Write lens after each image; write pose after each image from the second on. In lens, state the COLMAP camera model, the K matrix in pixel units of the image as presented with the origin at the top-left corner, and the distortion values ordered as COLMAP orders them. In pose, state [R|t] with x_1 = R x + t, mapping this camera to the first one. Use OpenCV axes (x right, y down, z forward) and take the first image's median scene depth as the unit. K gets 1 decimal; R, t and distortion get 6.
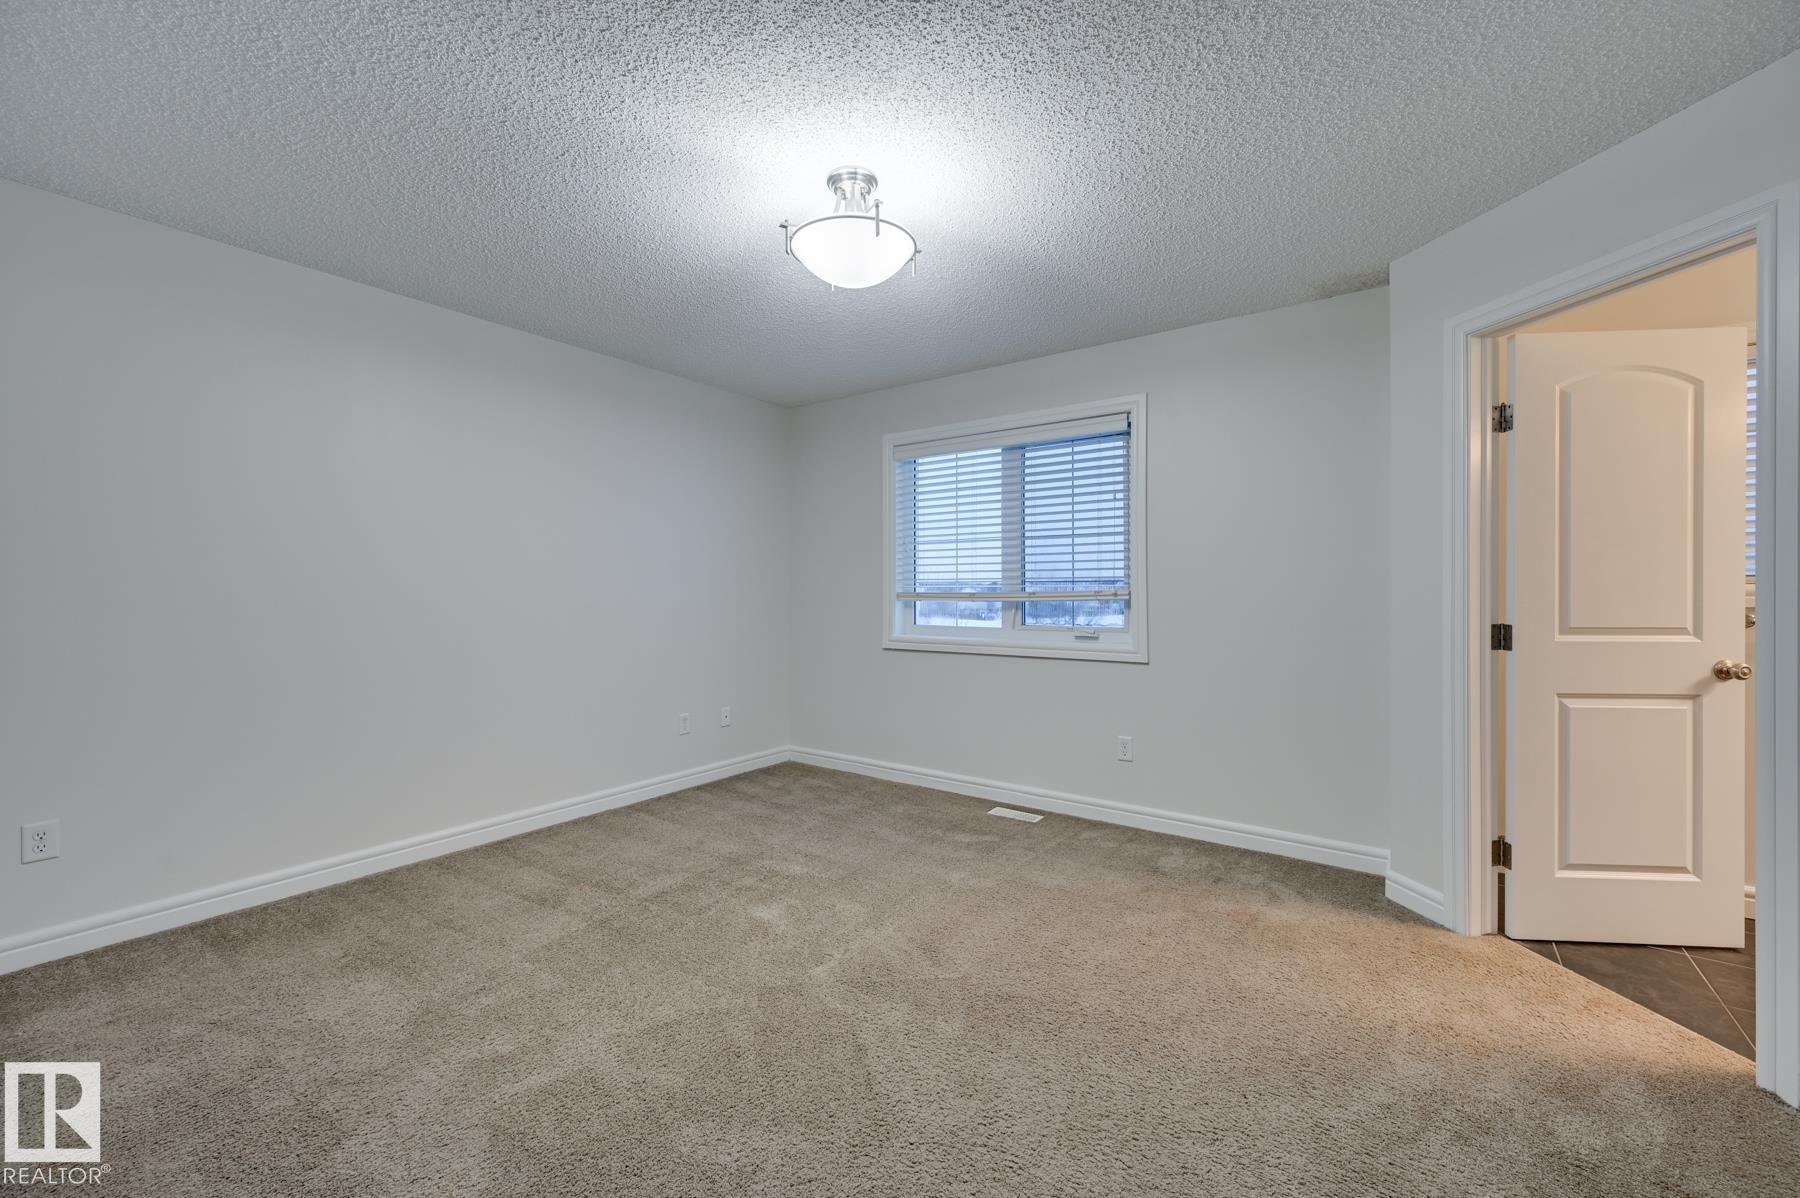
lens RADIAL K [[704.3, 0, 904.2], [0, 704.3, 601.0], [0, 0, 1]] dist [-0.004893, 0.000397]
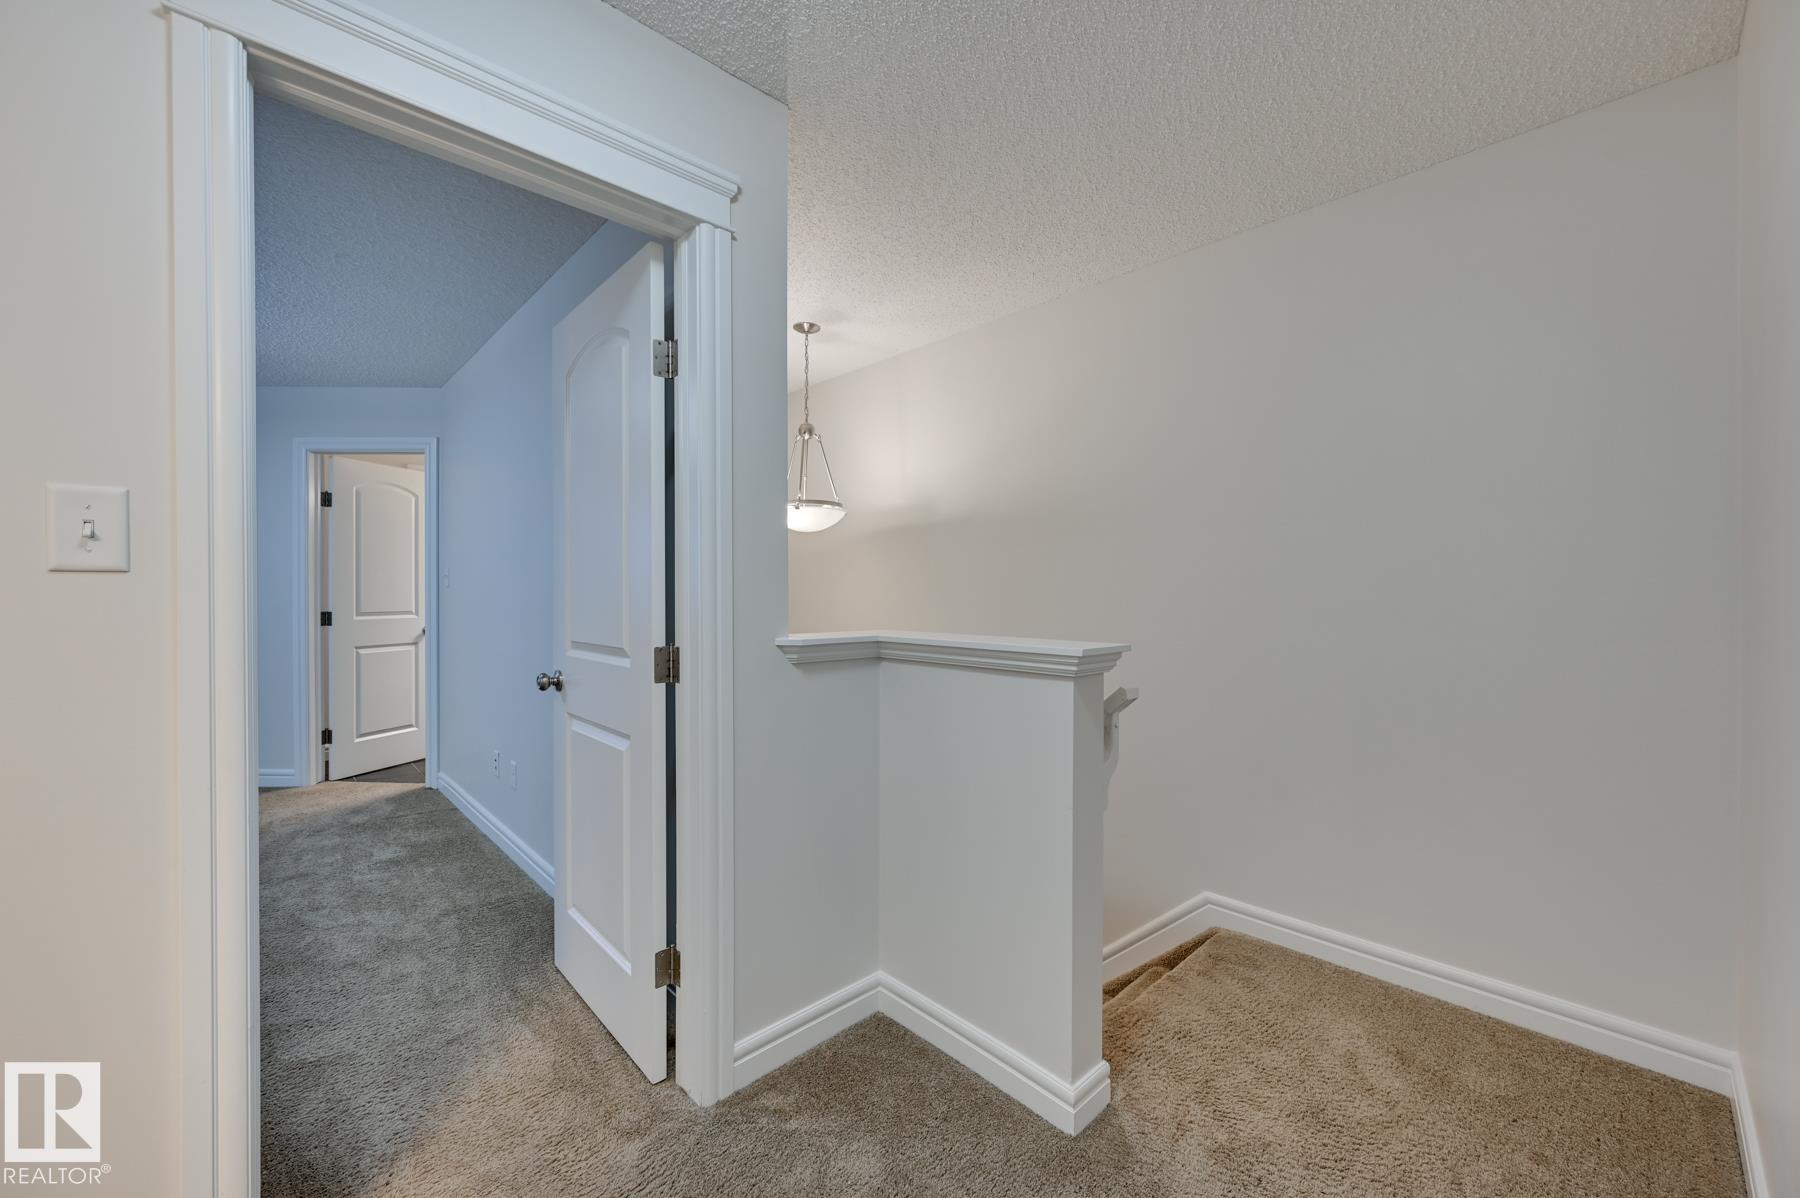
lens RADIAL K [[704.3, 0, 901.0], [0, 704.3, 598.5], [0, 0, 1]] dist [-0.004893, 0.000397]
pose [[0.179293, -0.007932, 0.983764, -0.687131], [-0.003037, 0.999958, 0.008616, -0.022151], [-0.983791, -0.004532, 0.179261, -0.810260]]
